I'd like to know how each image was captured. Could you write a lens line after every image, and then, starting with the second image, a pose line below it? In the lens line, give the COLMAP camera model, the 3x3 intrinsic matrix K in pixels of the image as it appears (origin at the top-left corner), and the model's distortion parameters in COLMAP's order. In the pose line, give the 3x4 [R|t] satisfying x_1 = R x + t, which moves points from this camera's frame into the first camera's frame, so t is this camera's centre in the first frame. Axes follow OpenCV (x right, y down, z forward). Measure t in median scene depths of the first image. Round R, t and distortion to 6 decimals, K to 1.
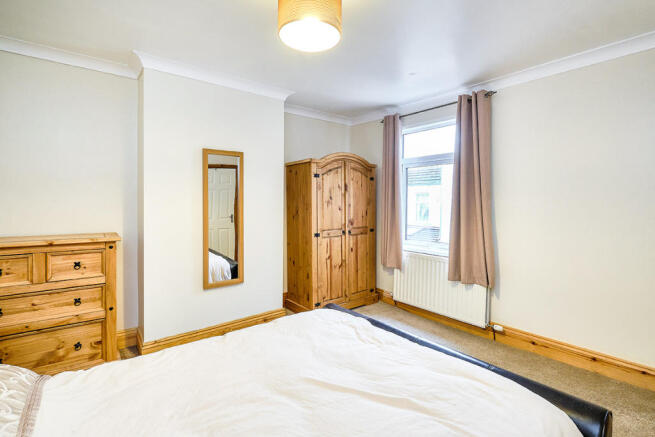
lens RADIAL K [[303.5, 0, 329.1], [0, 303.5, 212.5], [0, 0, 1]] dist [-0.008770, 0.000394]
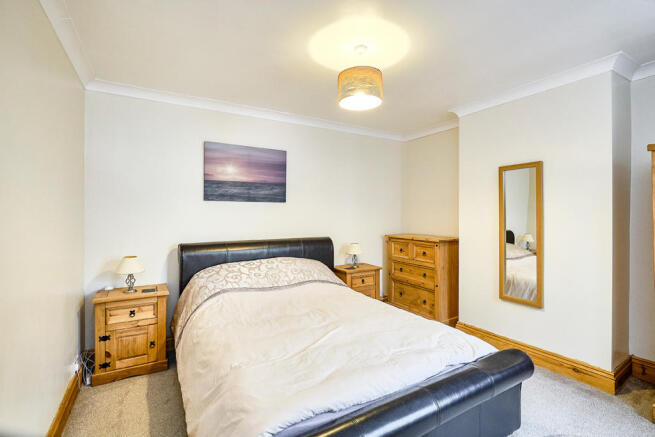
lens RADIAL K [[303.5, 0, 329.5], [0, 303.5, 216.9], [0, 0, 1]] dist [-0.008770, 0.000394]
pose [[-0.138549, 0.004869, -0.990344, 0.927411], [-0.026865, 0.999601, 0.008673, -0.032185], [0.989991, 0.027807, -0.138363, 0.706894]]
